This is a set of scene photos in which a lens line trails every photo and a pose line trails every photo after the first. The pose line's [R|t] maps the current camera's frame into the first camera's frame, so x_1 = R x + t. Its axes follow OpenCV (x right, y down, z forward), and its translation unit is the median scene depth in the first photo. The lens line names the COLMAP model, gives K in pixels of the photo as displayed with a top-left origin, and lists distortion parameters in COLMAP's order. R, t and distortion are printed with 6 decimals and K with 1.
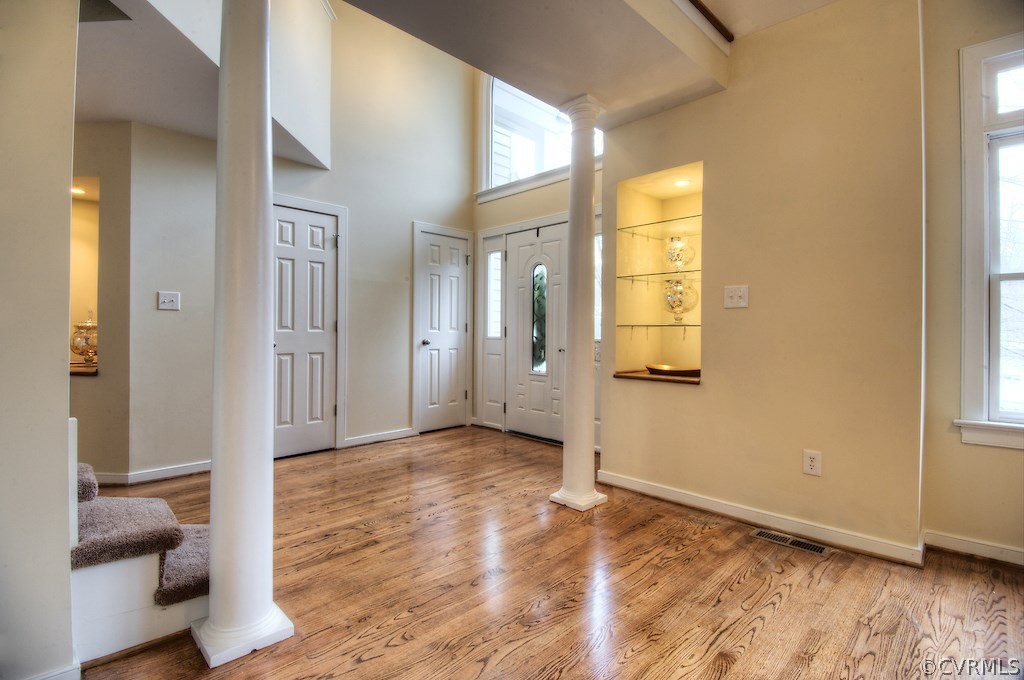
lens RADIAL K [[504.8, 0, 515.4], [0, 504.8, 331.8], [0, 0, 1]] dist [-0.006966, -0.005944]
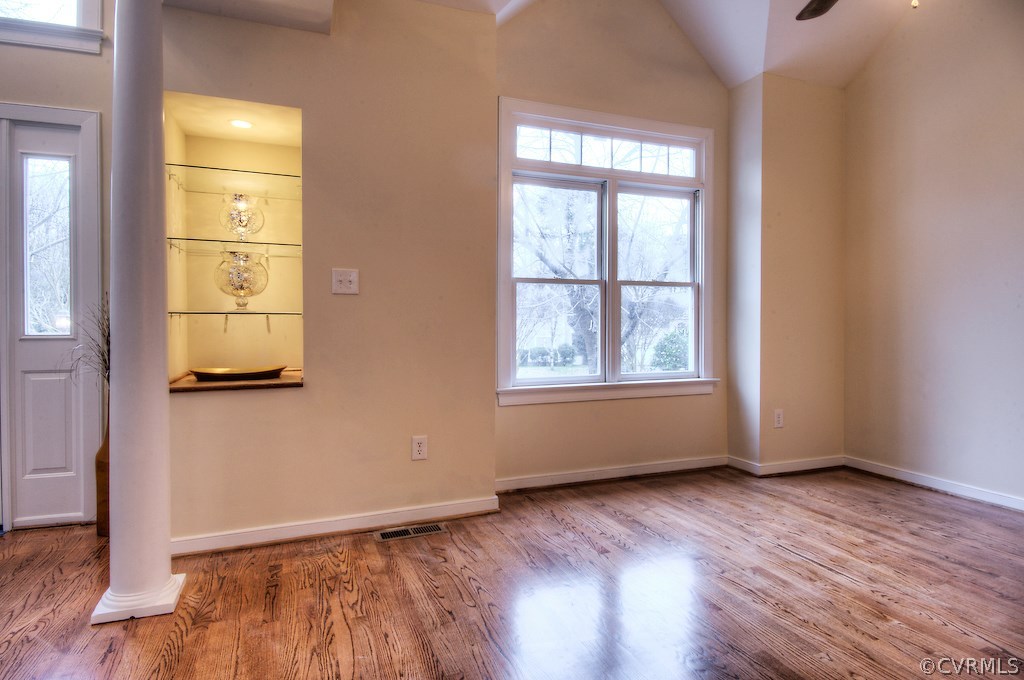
lens RADIAL K [[549.8, 0, 515.1], [0, 549.8, 330.5], [0, 0, 1]] dist [0.022499, -0.016204]
pose [[0.374734, -0.021837, 0.926875, -0.356767], [0.003641, 0.999750, 0.022081, -0.003867], [-0.927125, -0.004900, 0.374720, 0.379560]]
